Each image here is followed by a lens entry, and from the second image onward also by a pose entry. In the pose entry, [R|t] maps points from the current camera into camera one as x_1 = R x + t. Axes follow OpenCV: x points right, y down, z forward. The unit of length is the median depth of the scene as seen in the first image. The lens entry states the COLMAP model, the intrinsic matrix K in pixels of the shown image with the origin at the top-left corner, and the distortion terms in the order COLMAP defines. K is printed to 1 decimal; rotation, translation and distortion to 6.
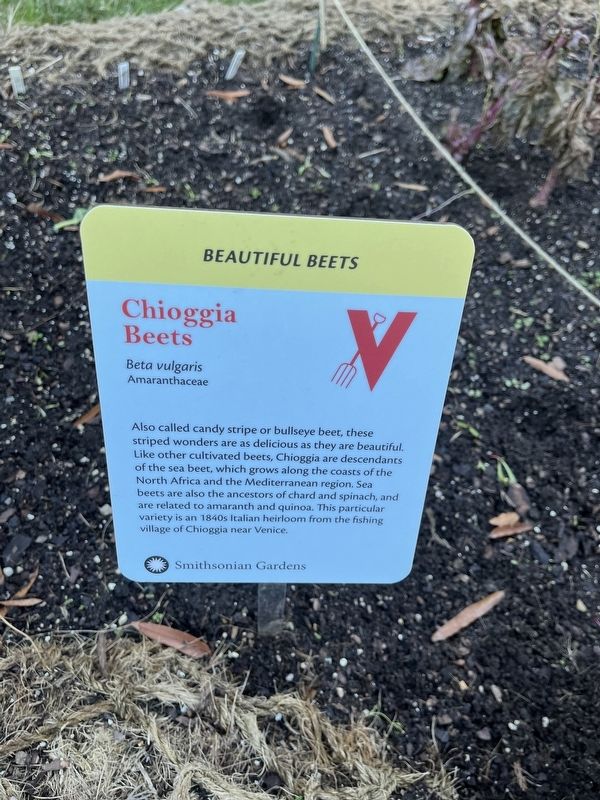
lens RADIAL K [[613.9, 0, 305.5], [0, 613.9, 401.1], [0, 0, 1]] dist [0.037195, -0.065058]
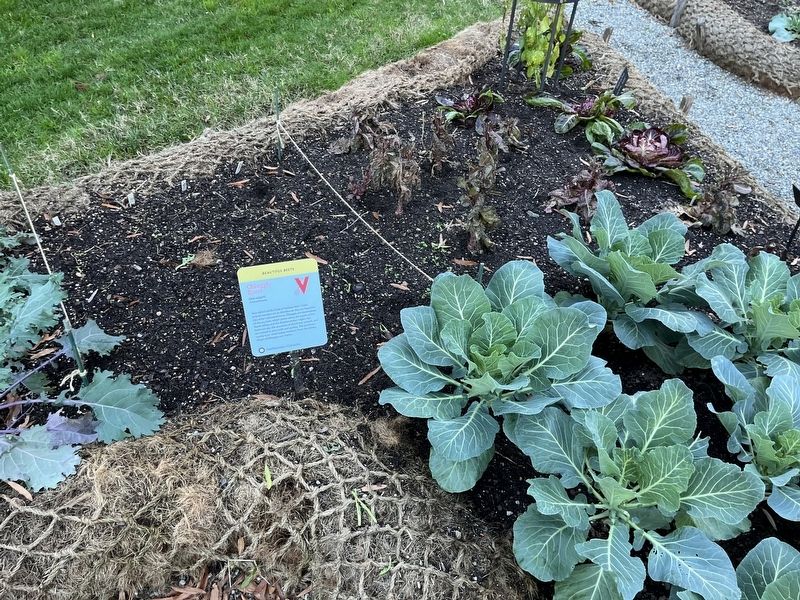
lens RADIAL K [[613.9, 0, 404.2], [0, 613.9, 293.9], [0, 0, 1]] dist [0.037195, -0.065058]
pose [[0.972024, -0.196876, 0.128098, 0.067907], [0.211344, 0.971058, -0.111263, 0.175477], [-0.102485, 0.135223, 0.985501, -0.974736]]
